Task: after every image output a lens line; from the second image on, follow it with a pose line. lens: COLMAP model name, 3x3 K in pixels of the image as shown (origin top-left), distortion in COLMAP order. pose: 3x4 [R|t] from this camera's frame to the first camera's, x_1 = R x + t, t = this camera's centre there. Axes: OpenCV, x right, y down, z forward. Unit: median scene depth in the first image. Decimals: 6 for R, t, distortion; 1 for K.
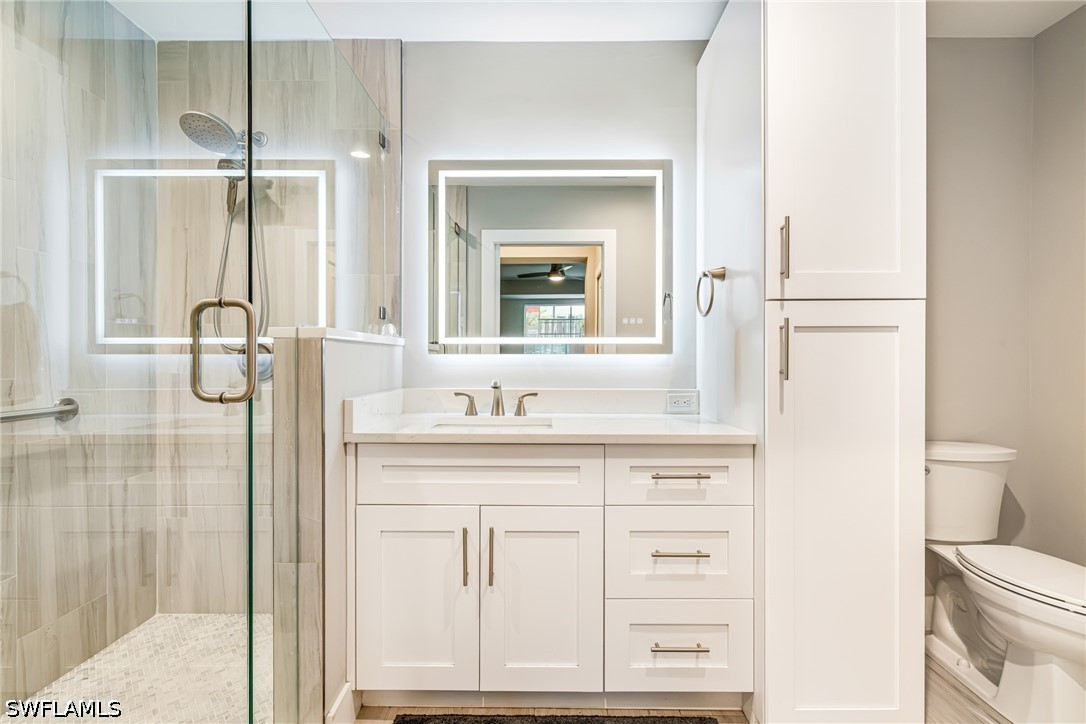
lens RADIAL K [[472.2, 0, 551.7], [0, 472.2, 361.8], [0, 0, 1]] dist [0.003071, -0.001431]
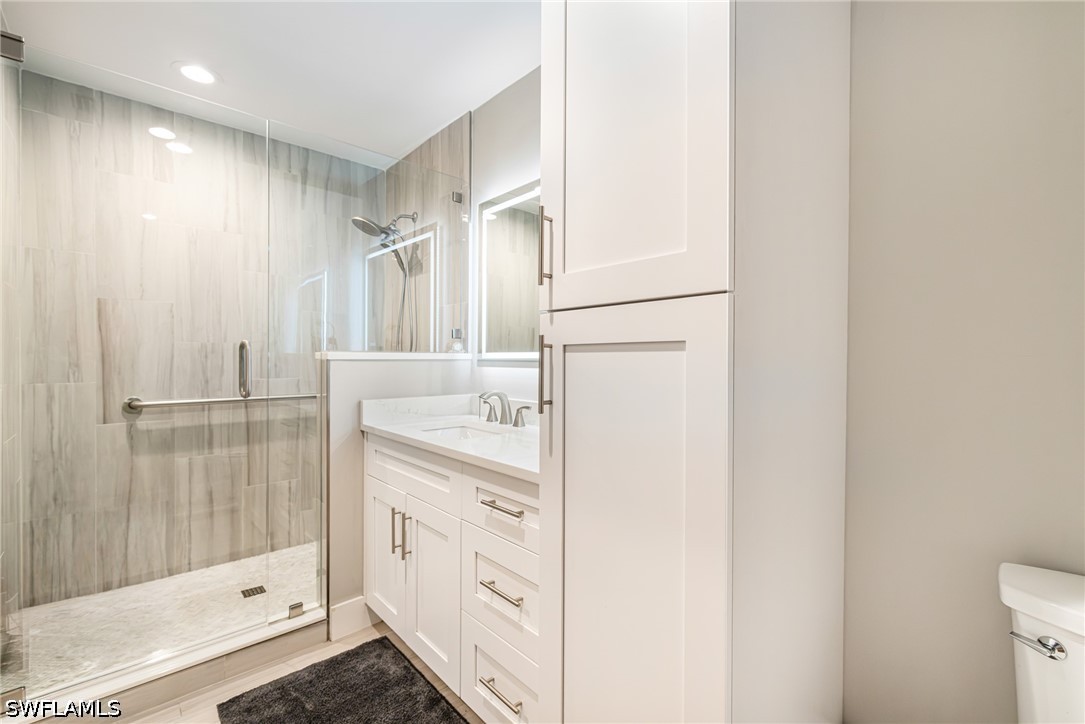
lens RADIAL K [[471.8, 0, 547.5], [0, 471.8, 359.5], [0, 0, 1]] dist [0.003071, -0.001431]
pose [[0.675930, 0.004146, -0.736955, 0.996375], [-0.005818, 0.999983, 0.000289, -0.047618], [0.736943, 0.004092, 0.675942, 0.434722]]
